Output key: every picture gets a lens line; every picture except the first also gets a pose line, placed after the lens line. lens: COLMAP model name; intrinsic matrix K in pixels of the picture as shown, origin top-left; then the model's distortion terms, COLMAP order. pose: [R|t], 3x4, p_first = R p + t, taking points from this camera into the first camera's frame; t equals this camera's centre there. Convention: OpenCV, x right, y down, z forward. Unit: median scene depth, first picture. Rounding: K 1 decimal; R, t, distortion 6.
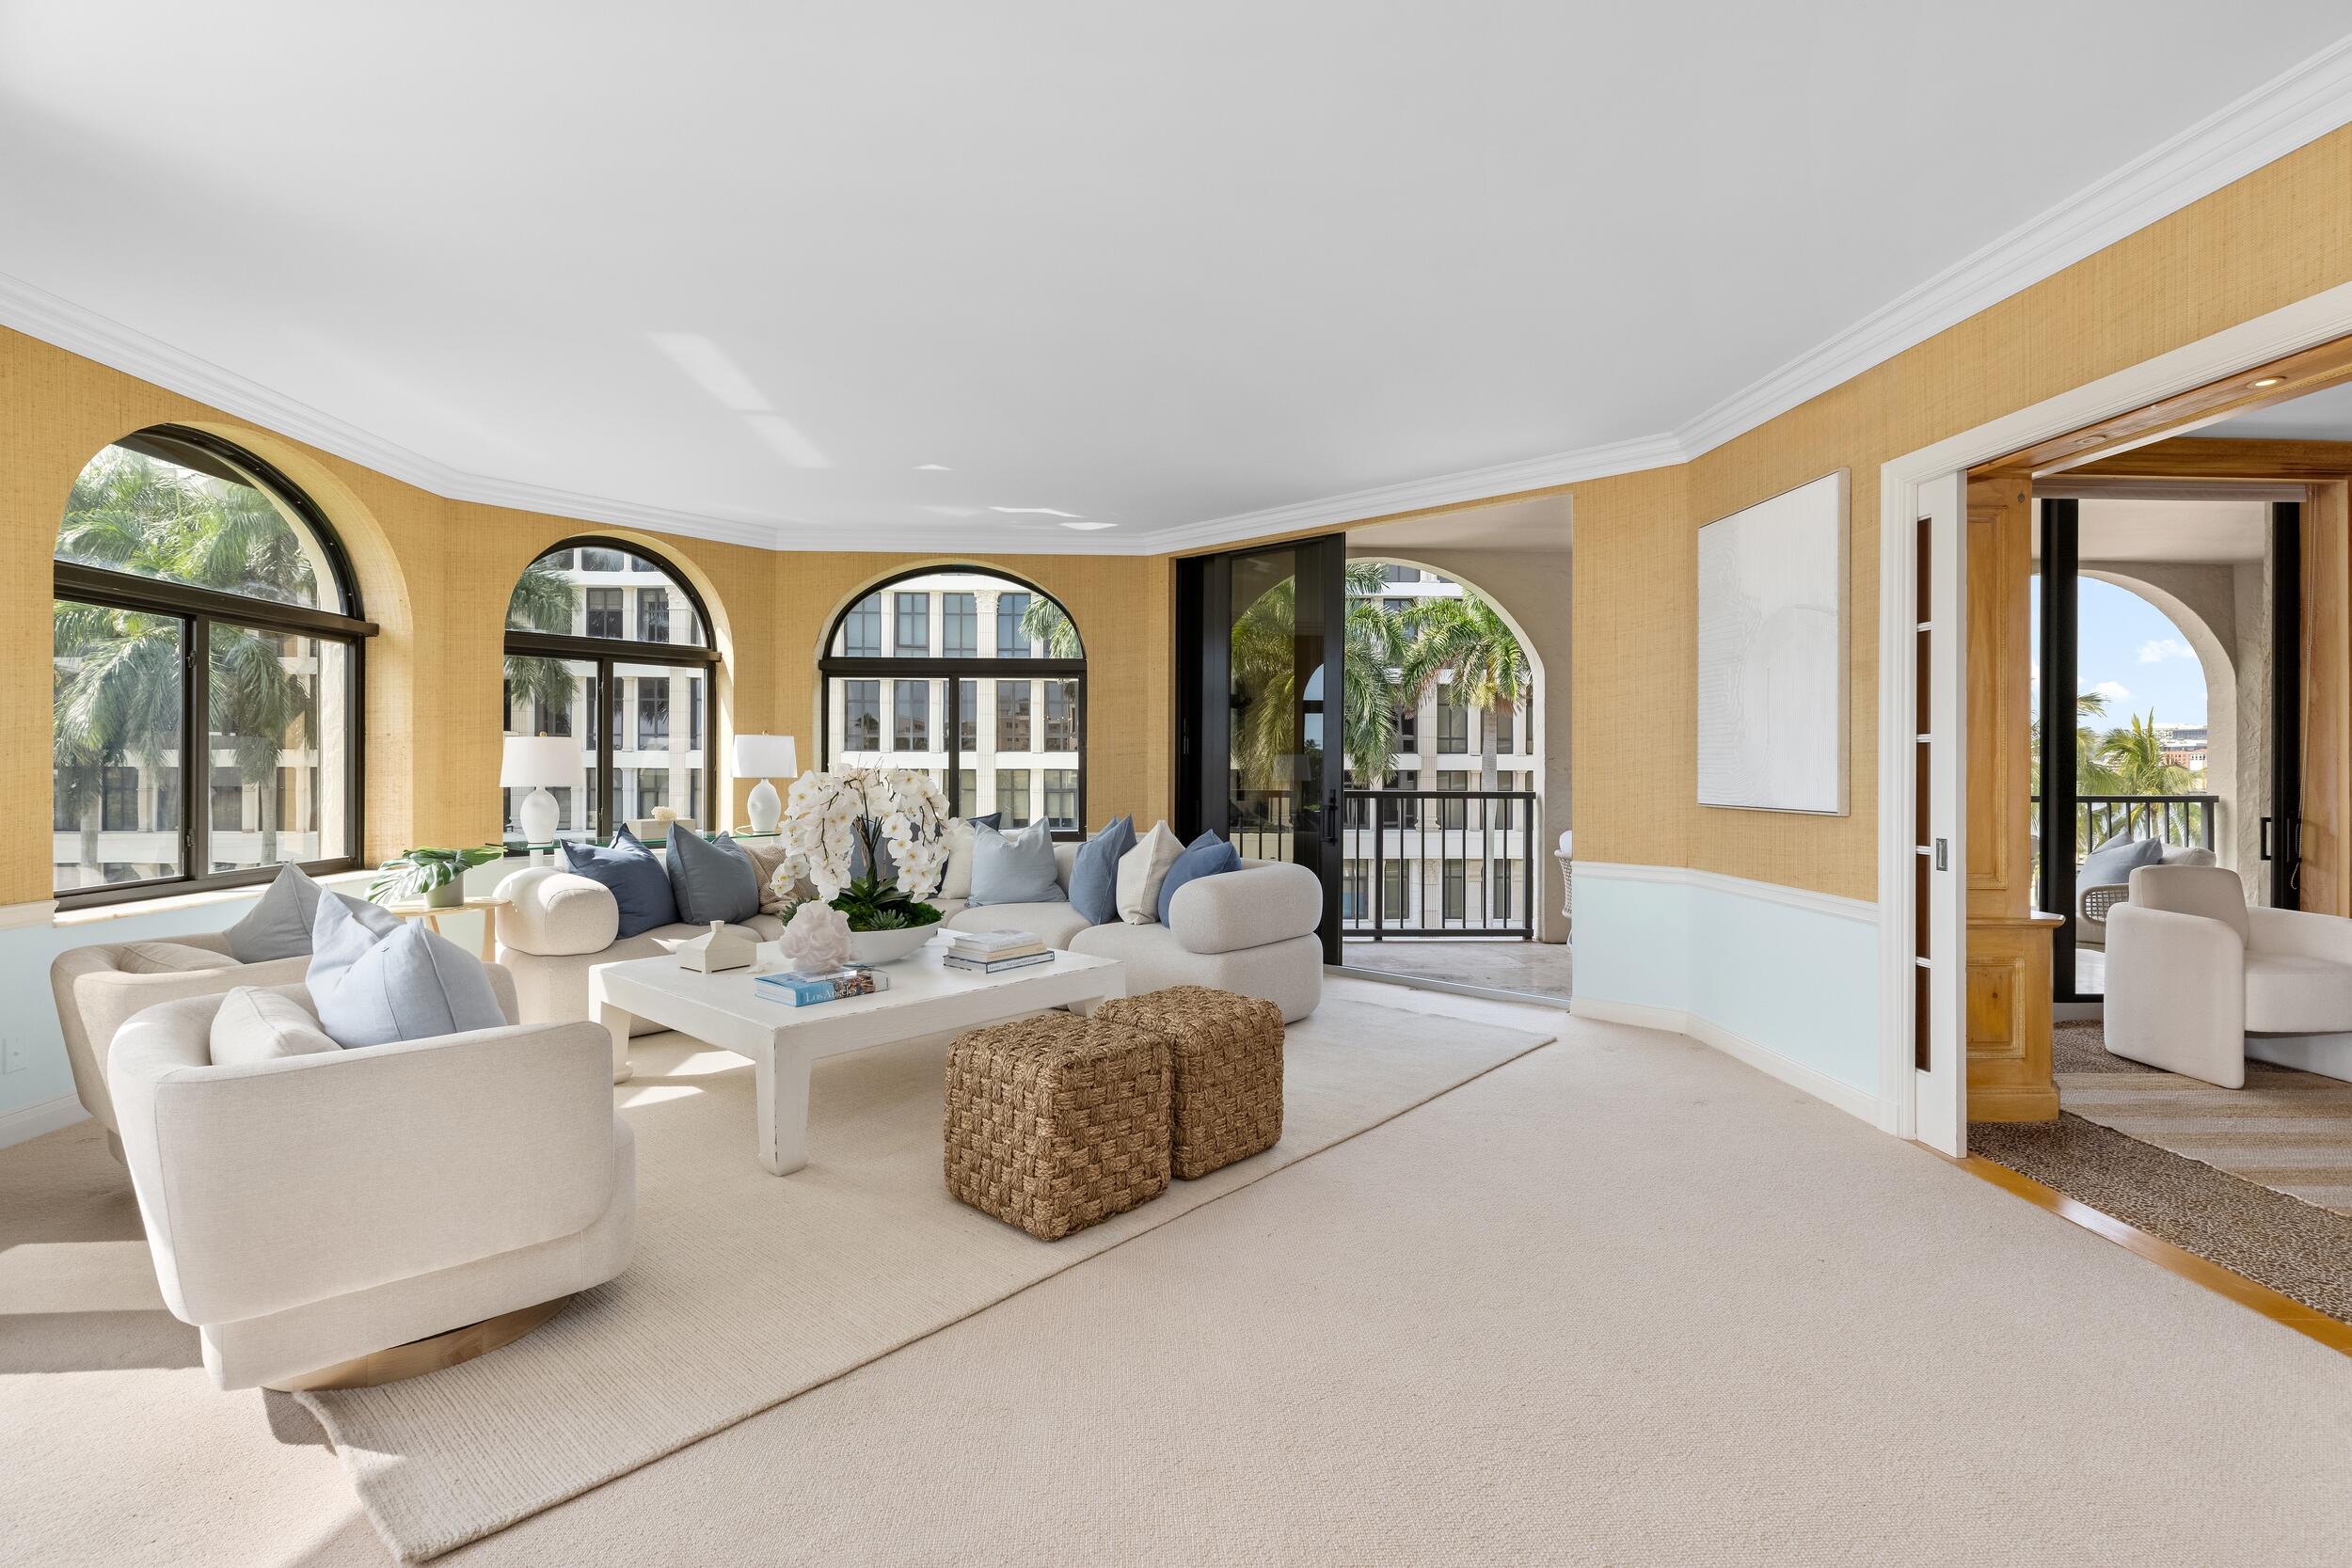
lens RADIAL K [[1070.7, 0, 1184.3], [0, 1070.7, 763.7], [0, 0, 1]] dist [0.005468, -0.000053]
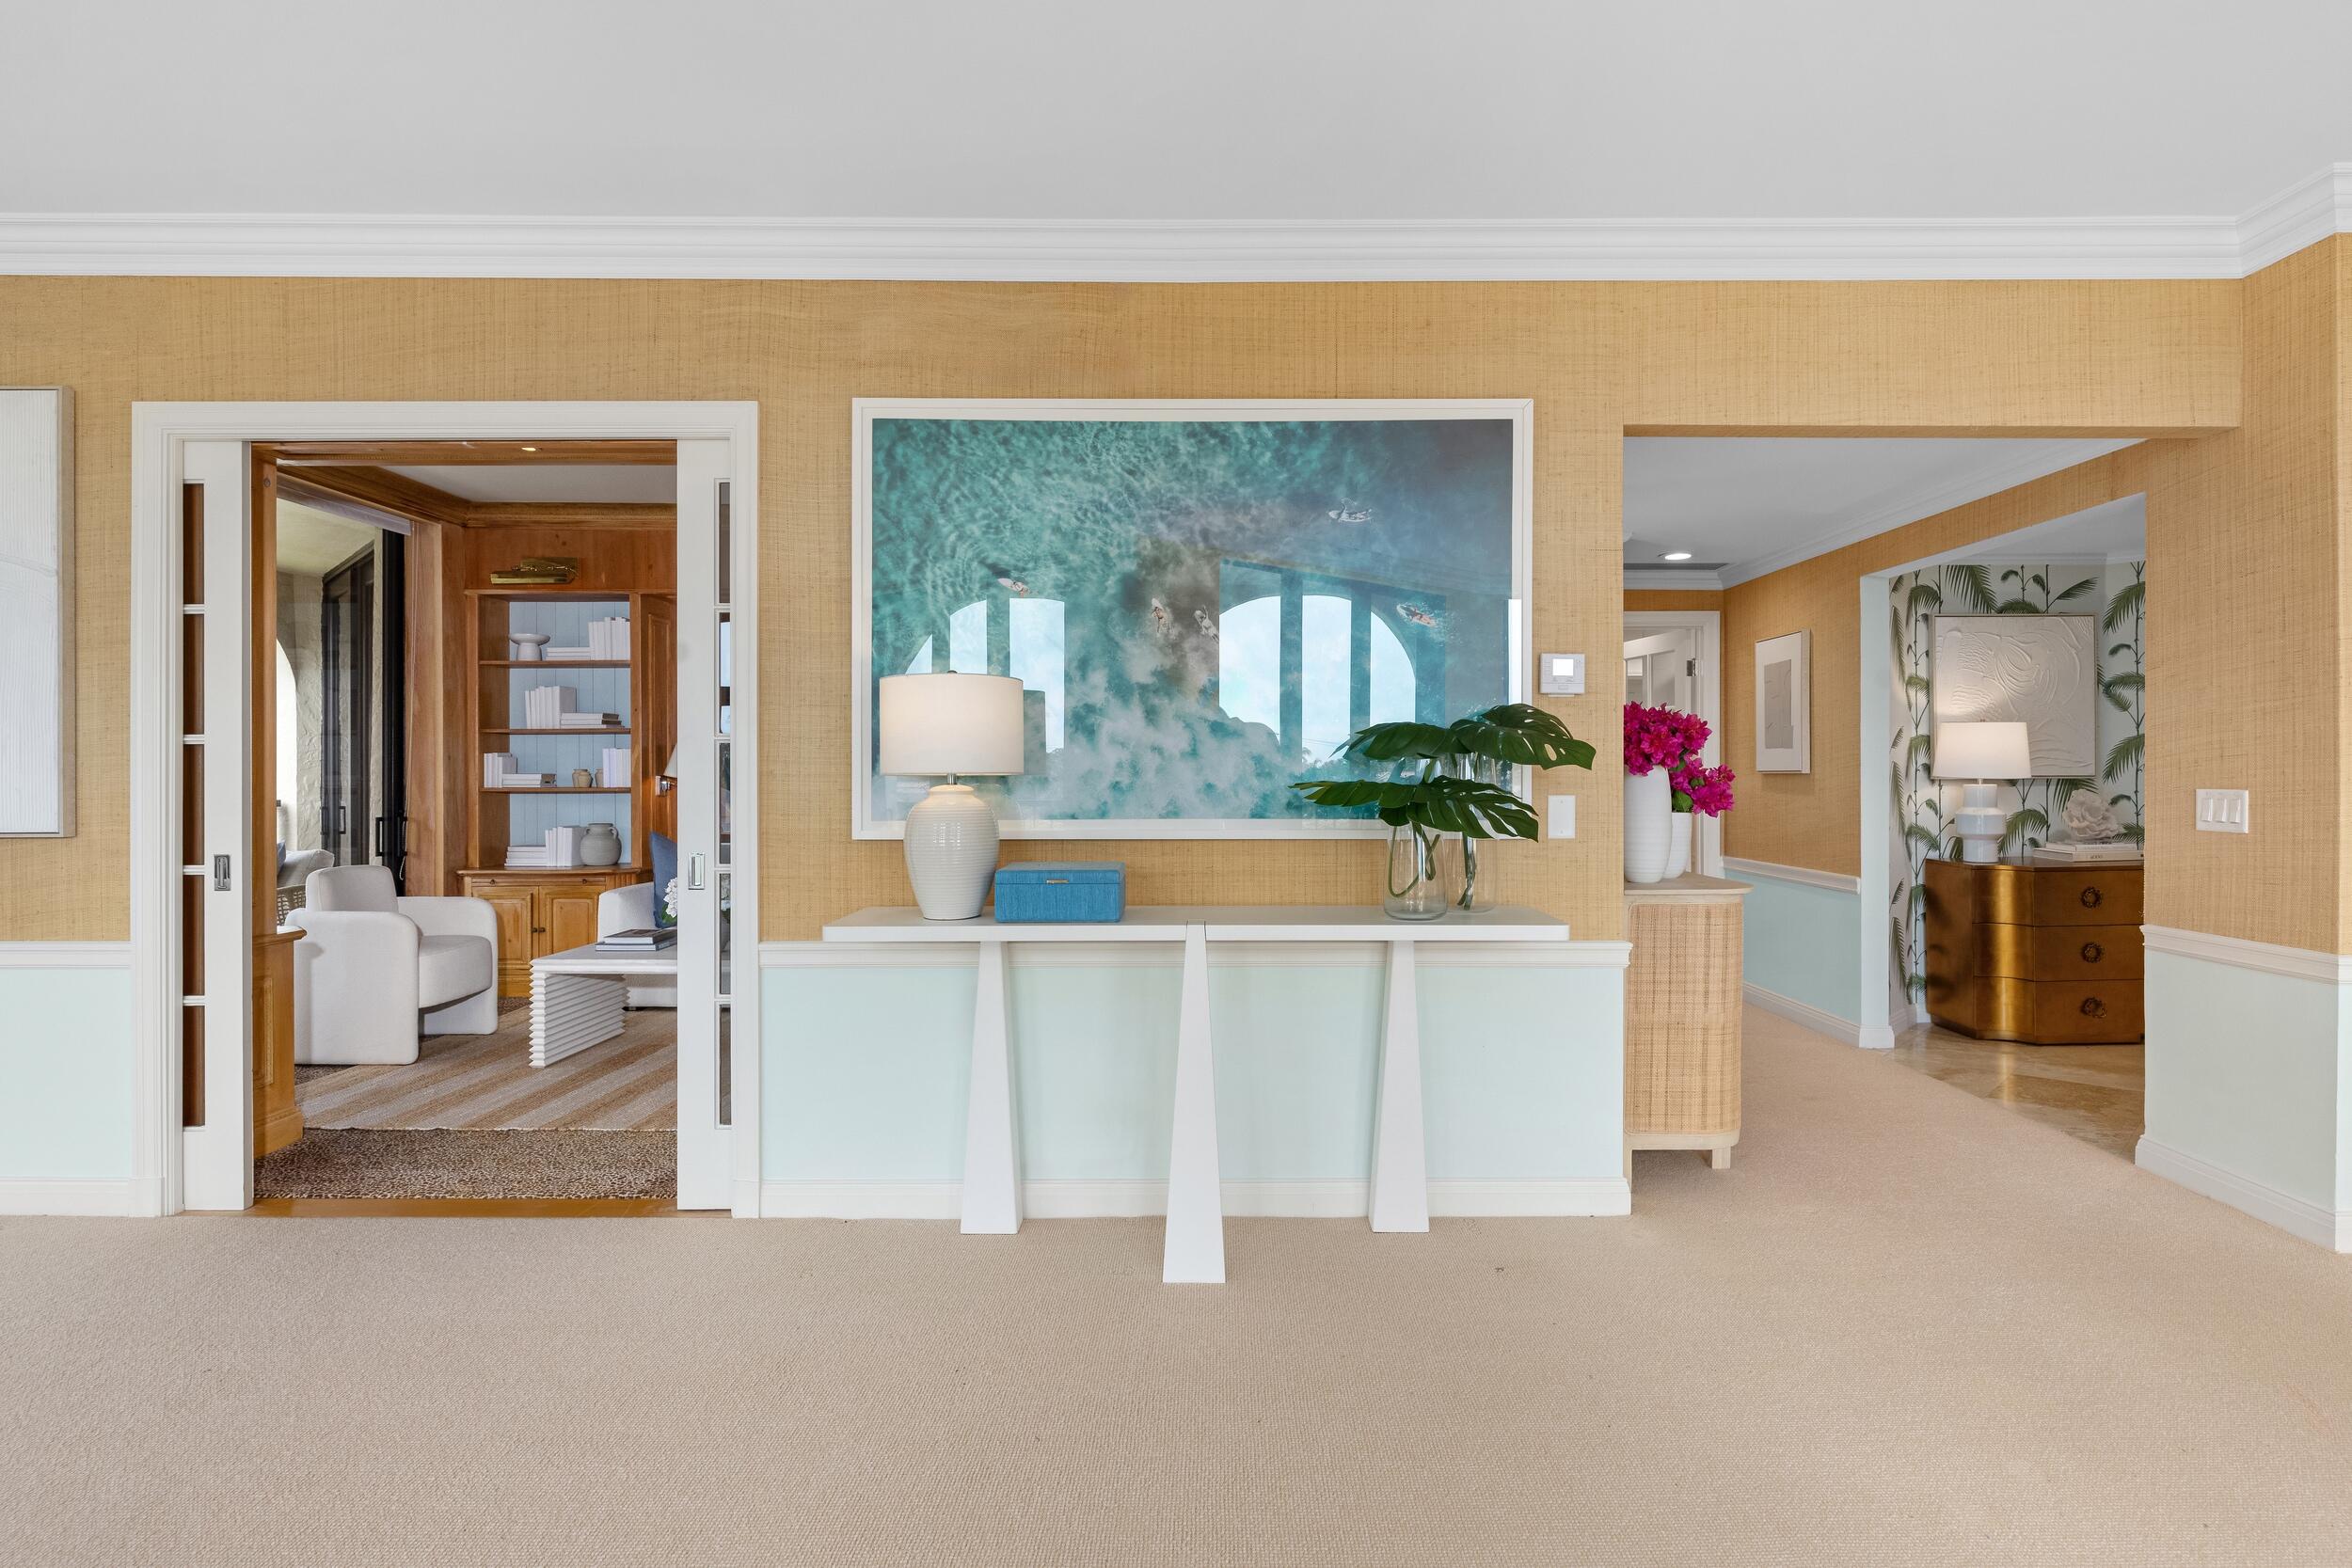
lens RADIAL K [[1171.2, 0, 1199.3], [0, 1171.2, 777.1], [0, 0, 1]] dist [0.000169, 0.001906]
pose [[0.068349, -0.009650, 0.997615, -0.184270], [0.003274, 0.999950, 0.009448, 0.000291], [-0.997656, 0.002621, 0.068378, 0.129626]]
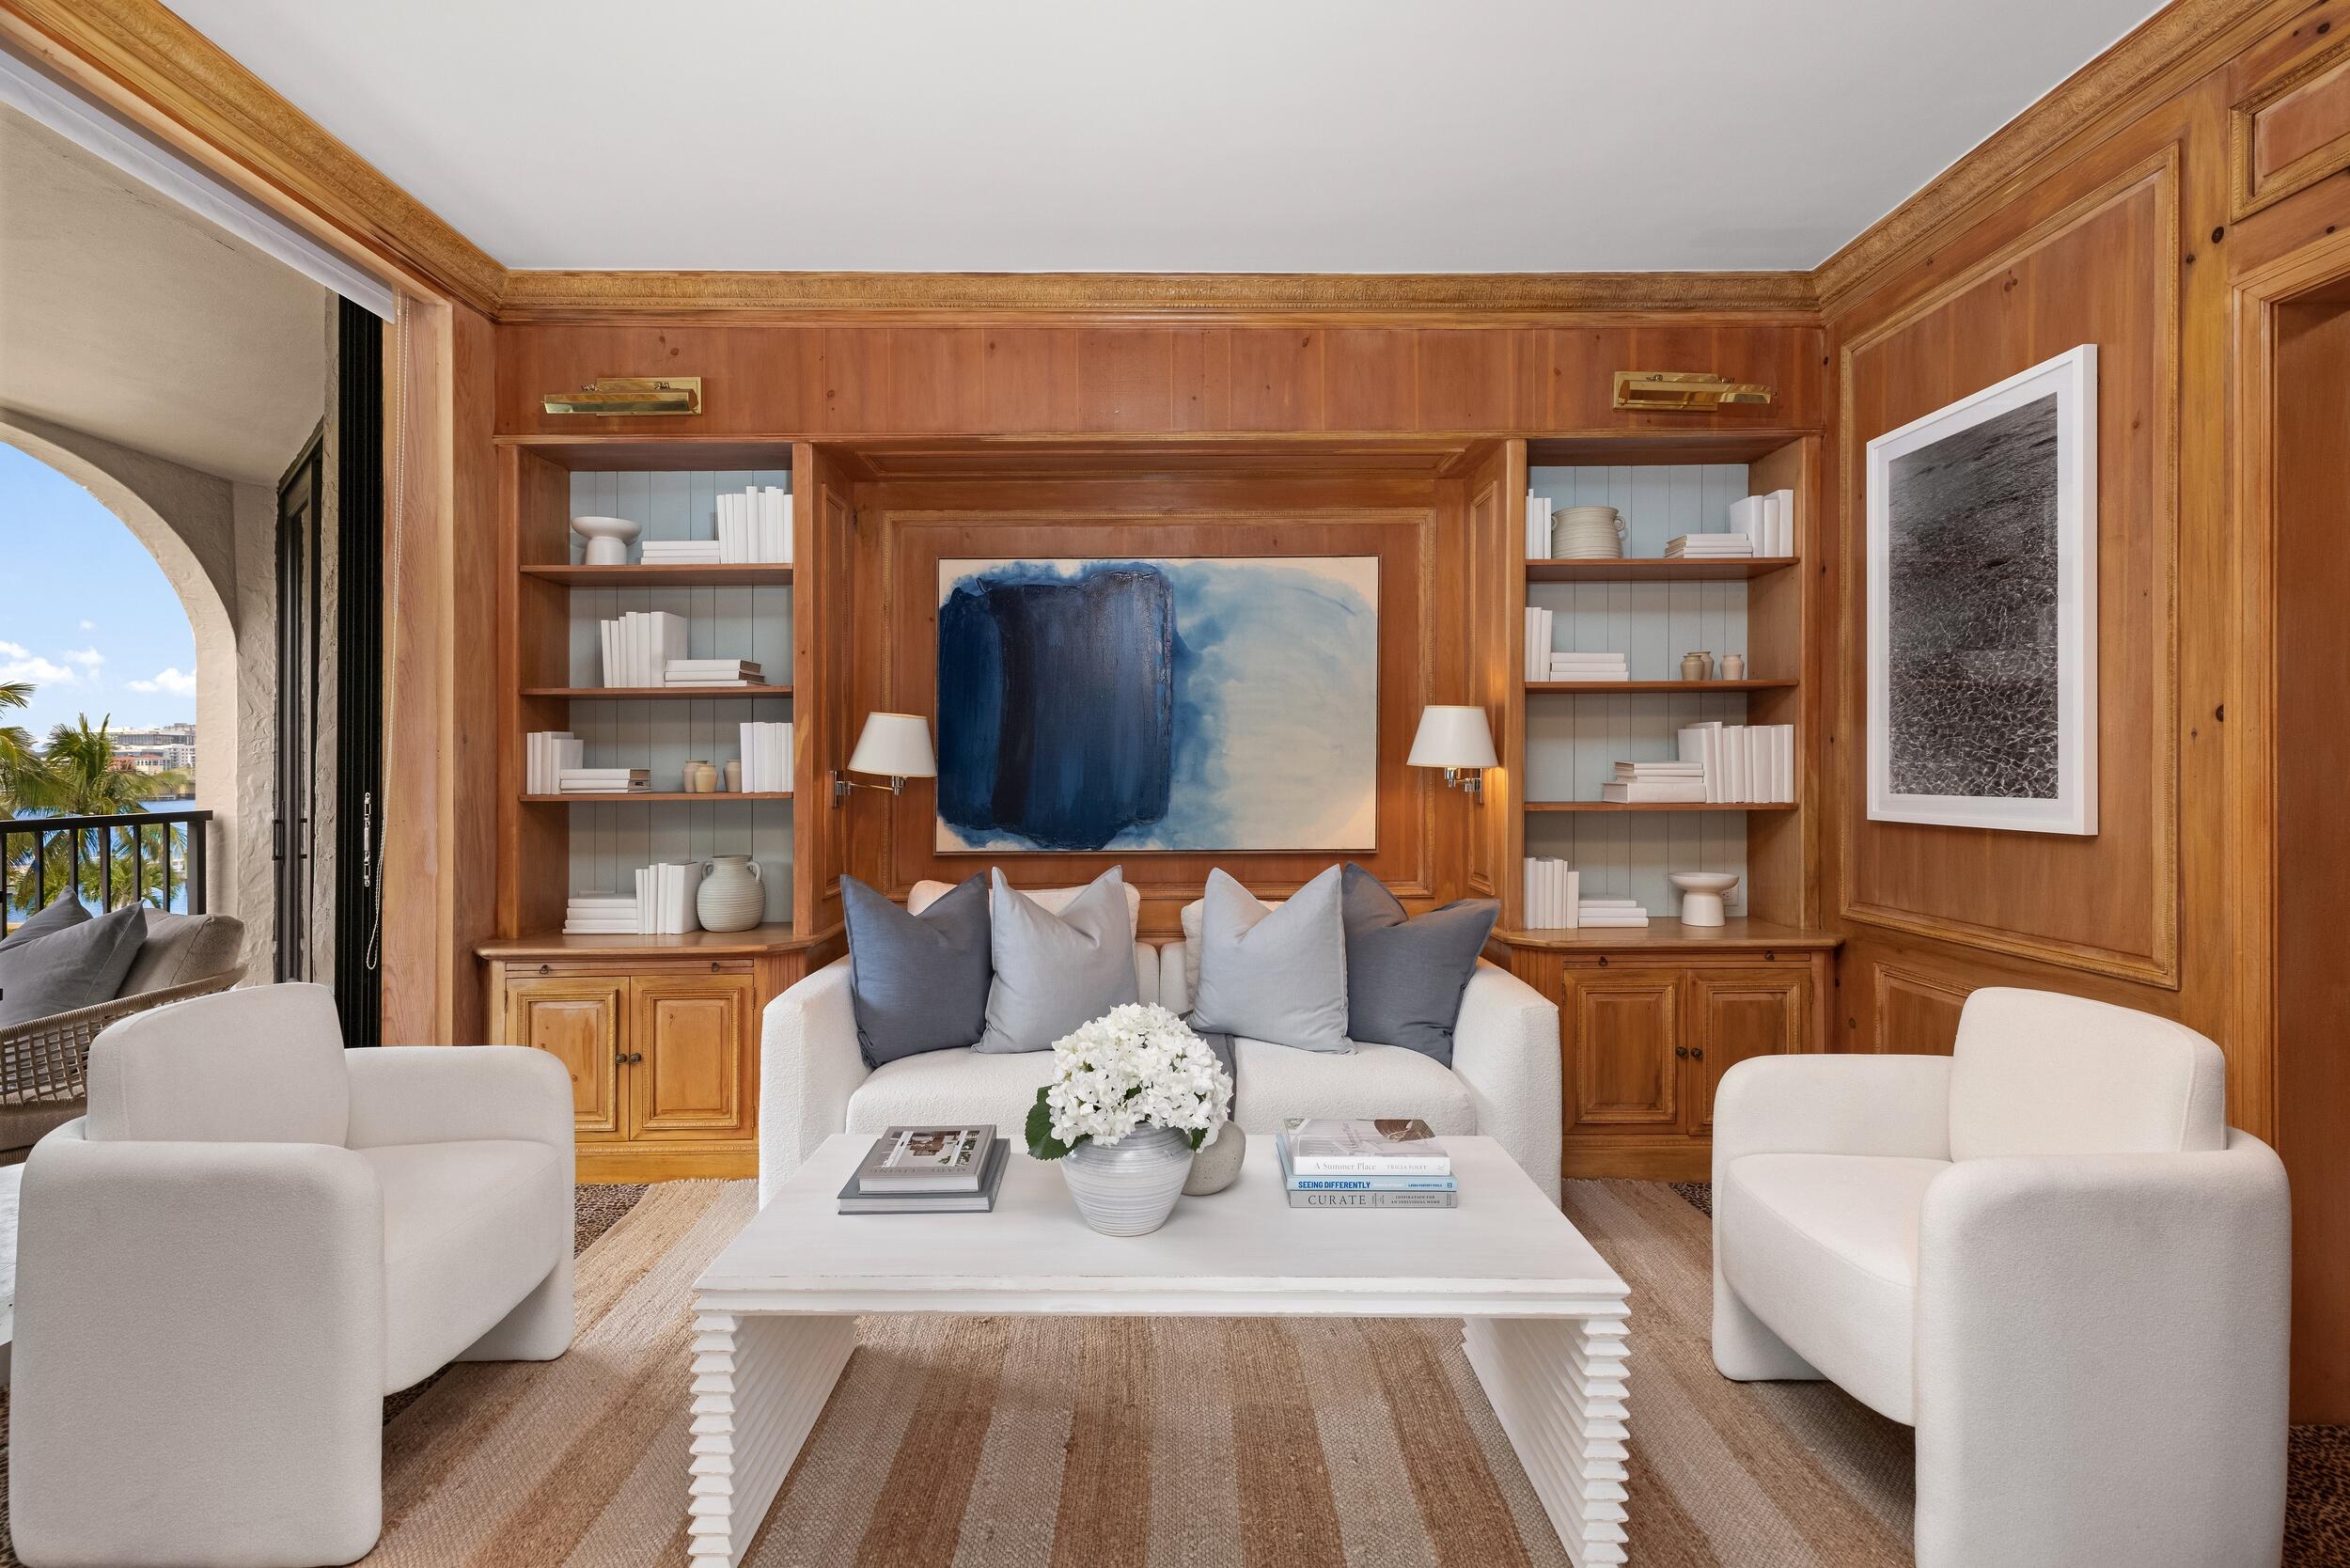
lens RADIAL K [[1069.9, 0, 1161.6], [0, 1069.9, 747.8], [0, 0, 1]] dist [0.005468, -0.000053]
pose [[0.060433, 0.010169, 0.998120, 0.671221], [0.011220, 0.999878, -0.010866, 0.005921], [-0.998109, 0.011856, 0.060312, 0.765085]]
